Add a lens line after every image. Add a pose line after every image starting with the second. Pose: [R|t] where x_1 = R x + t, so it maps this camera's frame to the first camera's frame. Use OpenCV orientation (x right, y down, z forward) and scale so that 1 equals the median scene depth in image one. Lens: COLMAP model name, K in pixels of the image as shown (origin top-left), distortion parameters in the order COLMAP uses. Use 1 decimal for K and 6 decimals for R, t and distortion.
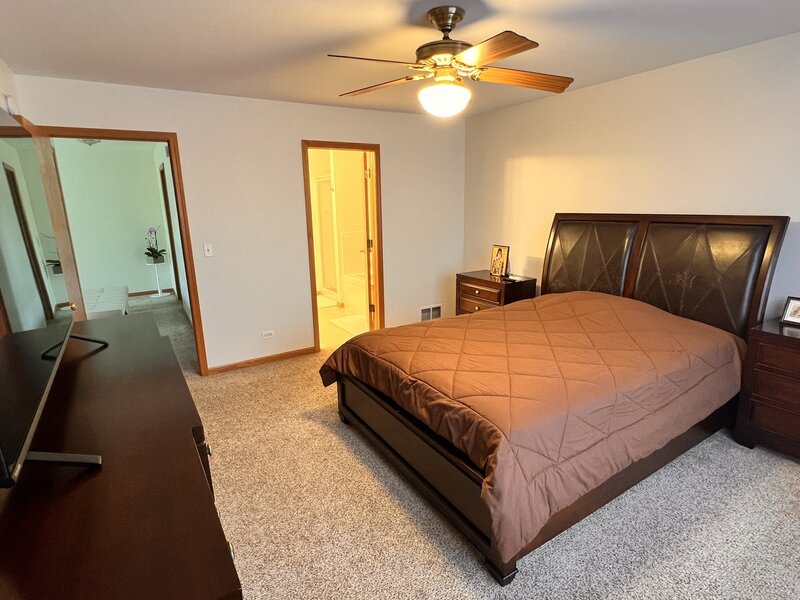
lens RADIAL K [[424.3, 0, 400.0], [0, 424.3, 300.0], [0, 0, 1]] dist [0.053451, 0.000140]
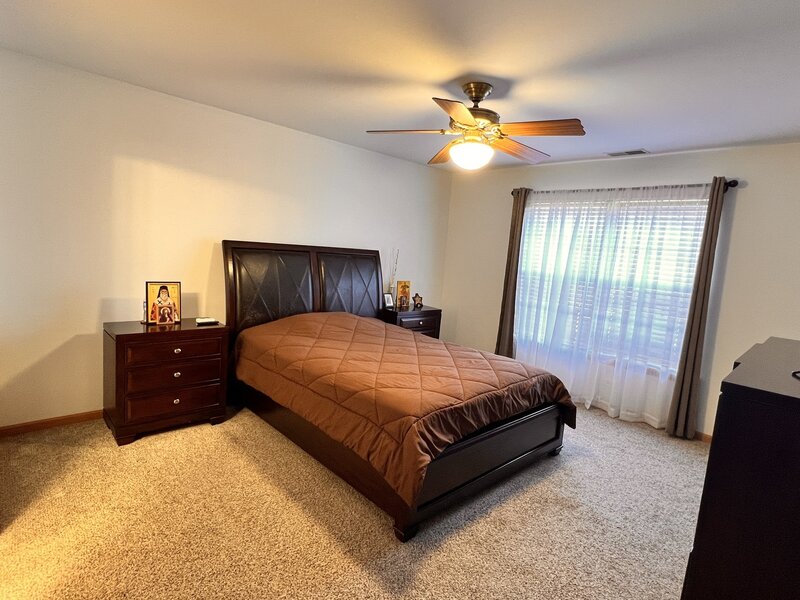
lens RADIAL K [[424.3, 0, 400.0], [0, 424.3, 300.0], [0, 0, 1]] dist [0.053451, 0.000140]
pose [[-0.195097, -0.123344, 0.972997, -0.734360], [0.151905, 0.976289, 0.154220, -0.201992], [-0.968949, 0.177891, -0.171735, 1.015834]]
